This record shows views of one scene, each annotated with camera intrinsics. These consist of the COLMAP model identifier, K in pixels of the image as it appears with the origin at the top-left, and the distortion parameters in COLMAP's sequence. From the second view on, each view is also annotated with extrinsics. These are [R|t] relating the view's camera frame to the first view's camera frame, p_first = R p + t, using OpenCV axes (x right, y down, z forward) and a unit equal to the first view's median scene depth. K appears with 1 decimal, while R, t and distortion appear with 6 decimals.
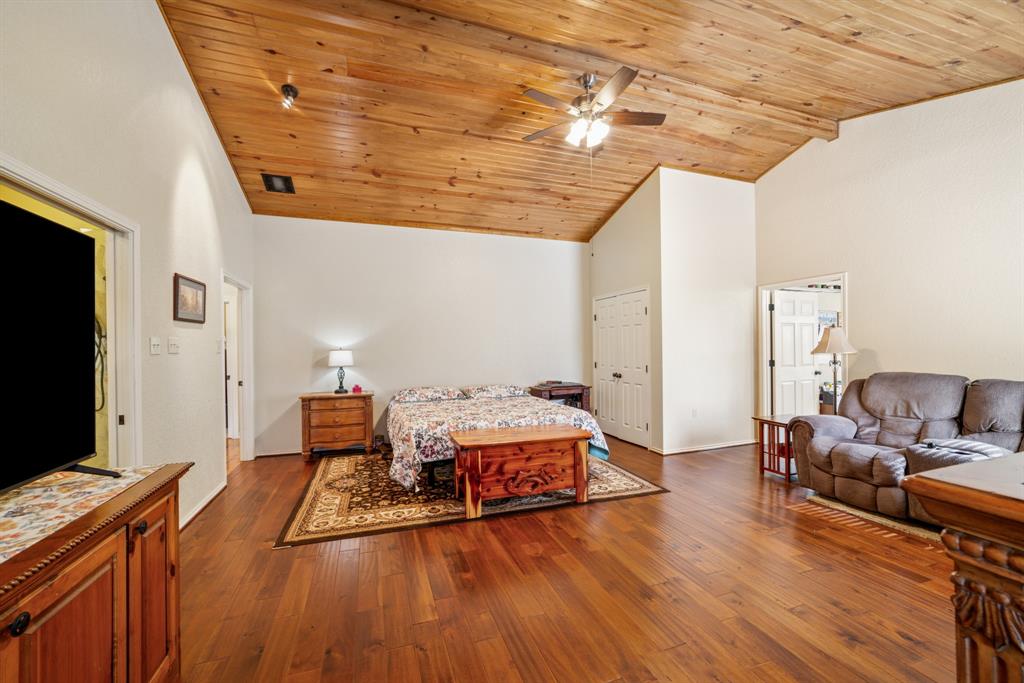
lens RADIAL K [[400.1, 0, 509.0], [0, 400.1, 341.2], [0, 0, 1]] dist [-0.017920, 0.008498]
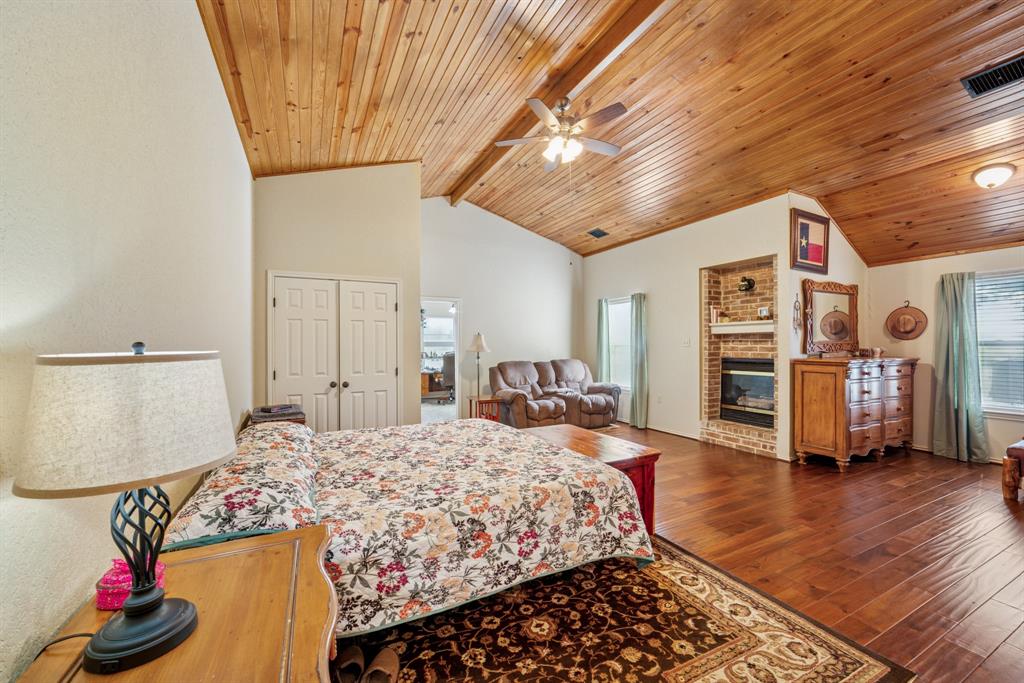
lens RADIAL K [[400.1, 0, 509.0], [0, 400.1, 341.2], [0, 0, 1]] dist [-0.017920, 0.008498]
pose [[-0.131457, 0.021246, 0.991094, -0.867553], [-0.005371, 0.999740, -0.022144, 0.031582], [-0.991307, -0.008234, -0.131309, 1.311880]]
